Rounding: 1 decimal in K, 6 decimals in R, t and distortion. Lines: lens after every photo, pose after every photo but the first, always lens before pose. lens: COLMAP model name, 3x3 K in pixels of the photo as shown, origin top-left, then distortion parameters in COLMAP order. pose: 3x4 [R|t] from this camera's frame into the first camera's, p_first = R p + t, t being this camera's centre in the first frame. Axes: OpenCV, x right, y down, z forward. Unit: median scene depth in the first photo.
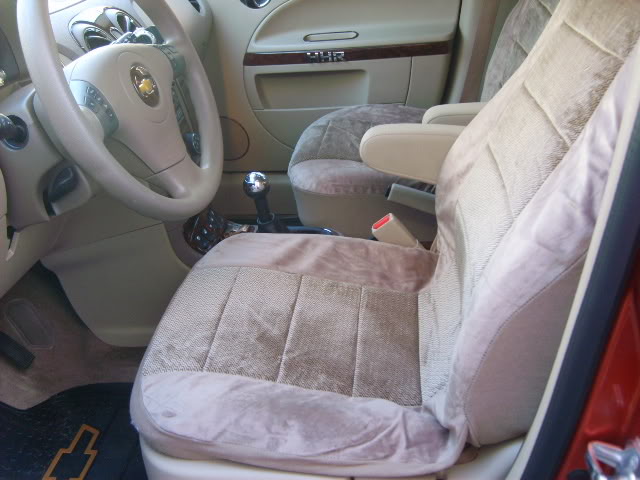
lens RADIAL K [[670.4, 0, 321.5], [0, 670.4, 229.3], [0, 0, 1]] dist [-0.162038, 0.153370]
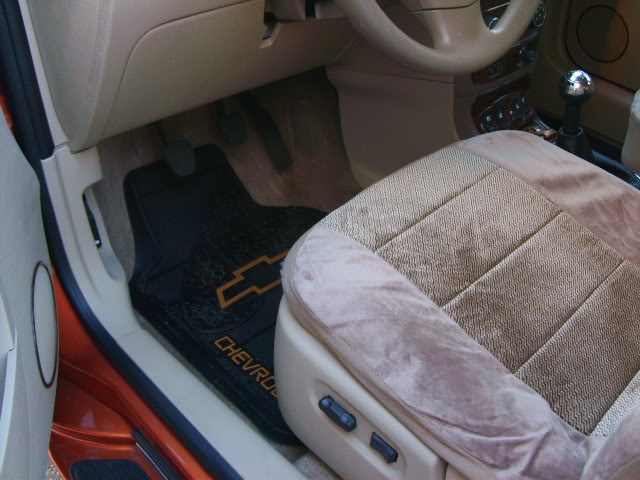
lens RADIAL K [[670.4, 0, 321.5], [0, 670.4, 229.3], [0, 0, 1]] dist [-0.162038, 0.153370]
pose [[0.767217, 0.474366, -0.431689, 0.123809], [-0.385611, 0.878976, 0.280546, -0.025244], [0.512526, -0.048775, 0.857286, 0.233089]]
